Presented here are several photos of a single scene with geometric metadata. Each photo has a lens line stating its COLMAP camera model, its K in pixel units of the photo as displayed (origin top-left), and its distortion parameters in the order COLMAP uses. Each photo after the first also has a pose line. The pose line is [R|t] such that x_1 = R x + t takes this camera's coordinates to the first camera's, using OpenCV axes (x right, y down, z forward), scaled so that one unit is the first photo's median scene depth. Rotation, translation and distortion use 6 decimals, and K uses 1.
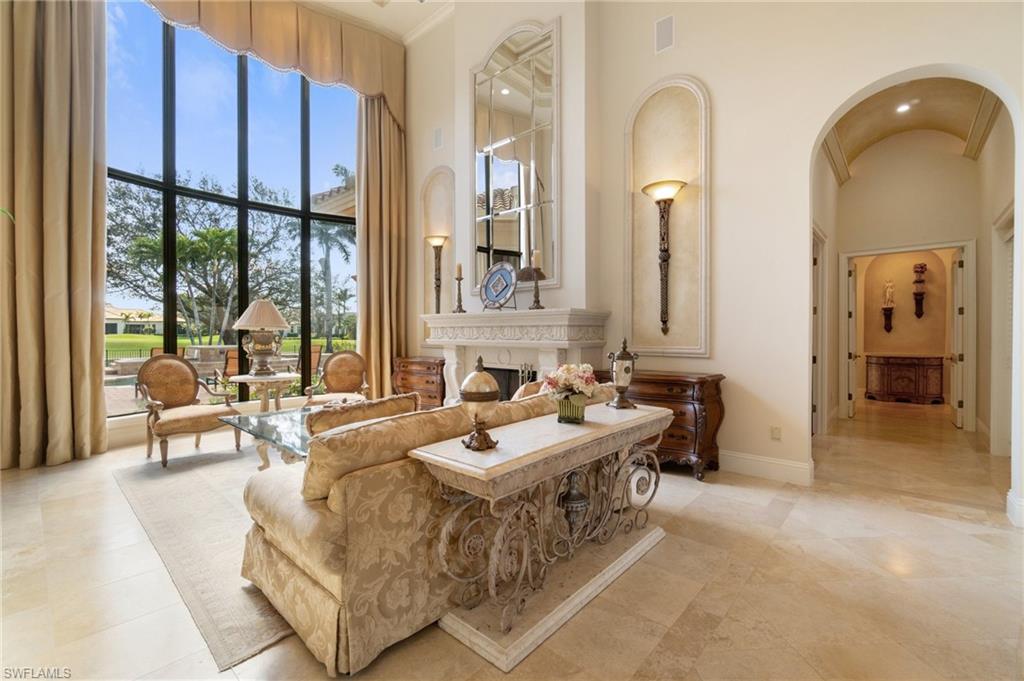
lens RADIAL K [[445.8, 0, 513.7], [0, 445.8, 338.8], [0, 0, 1]] dist [-0.002489, 0.000691]
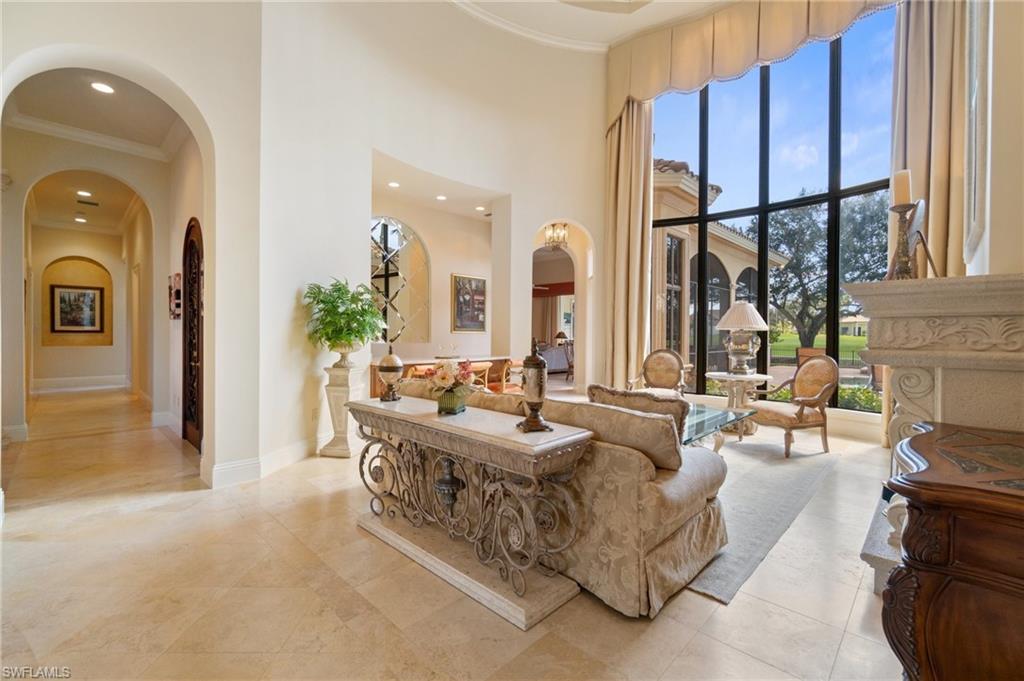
lens RADIAL K [[445.8, 0, 514.3], [0, 445.8, 336.4], [0, 0, 1]] dist [-0.002489, 0.000691]
pose [[-0.047117, 0.007317, -0.998863, 1.015883], [-0.018775, 0.999790, 0.008209, -0.012231], [0.998713, 0.019140, -0.046970, 1.003168]]
